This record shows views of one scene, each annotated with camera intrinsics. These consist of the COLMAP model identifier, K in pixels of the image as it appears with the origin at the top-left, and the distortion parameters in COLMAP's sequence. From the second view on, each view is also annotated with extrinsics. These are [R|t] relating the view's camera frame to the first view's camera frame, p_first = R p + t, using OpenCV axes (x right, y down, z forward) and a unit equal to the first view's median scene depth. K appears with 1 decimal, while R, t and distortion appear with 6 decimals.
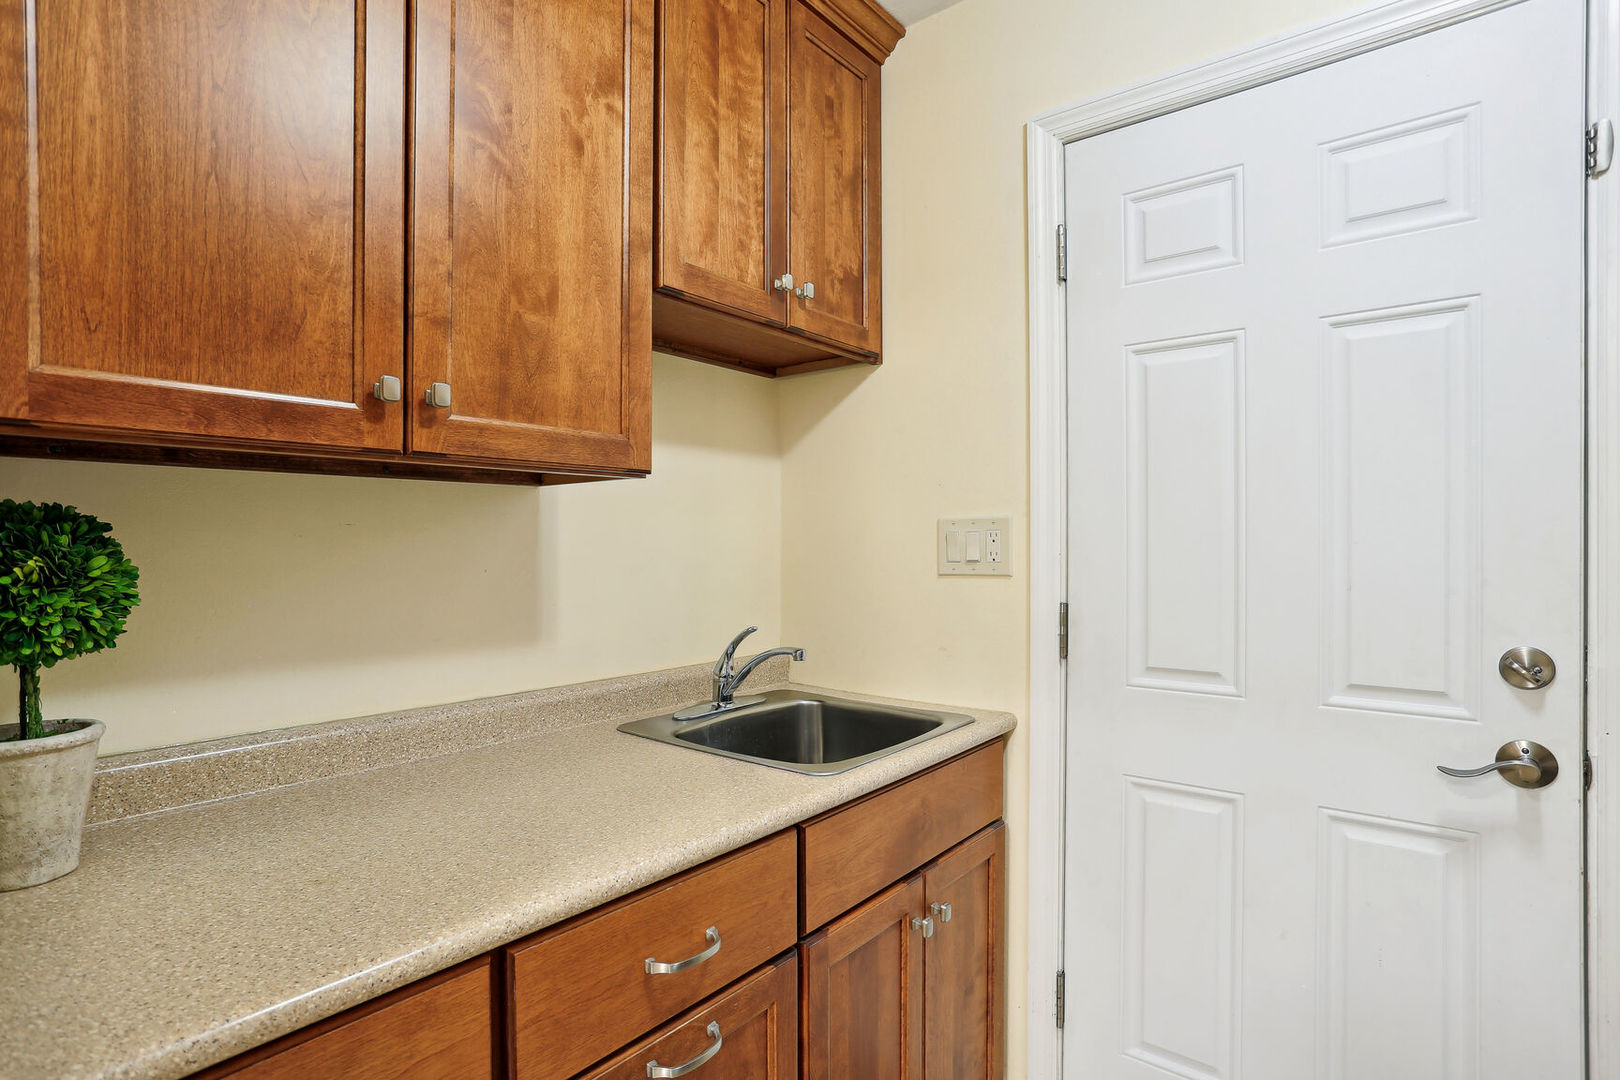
lens RADIAL K [[804.9, 0, 807.4], [0, 804.9, 533.8], [0, 0, 1]] dist [-0.072296, 0.024565]
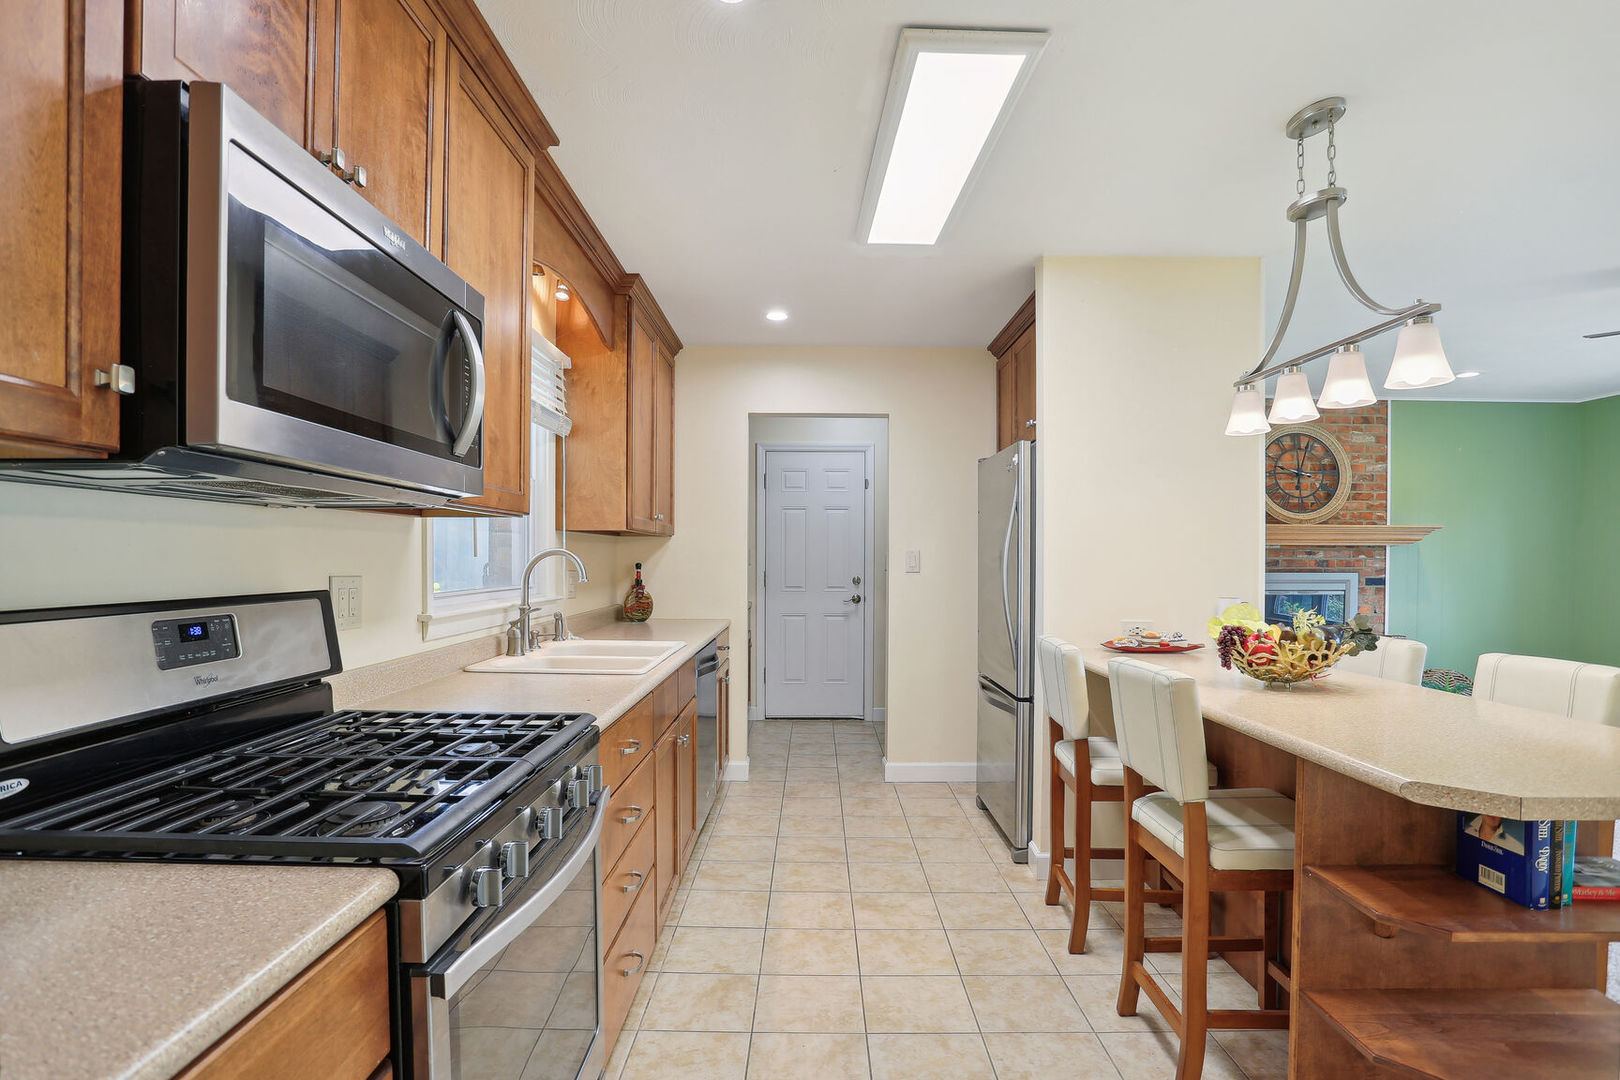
lens RADIAL K [[815.3, 0, 813.8], [0, 815.3, 567.0], [0, 0, 1]] dist [-0.052492, 0.025389]
pose [[0.779606, -0.001874, 0.626267, -2.621965], [-0.011823, 0.999773, 0.017710, -0.013527], [-0.626158, -0.021211, 0.779408, -2.979149]]
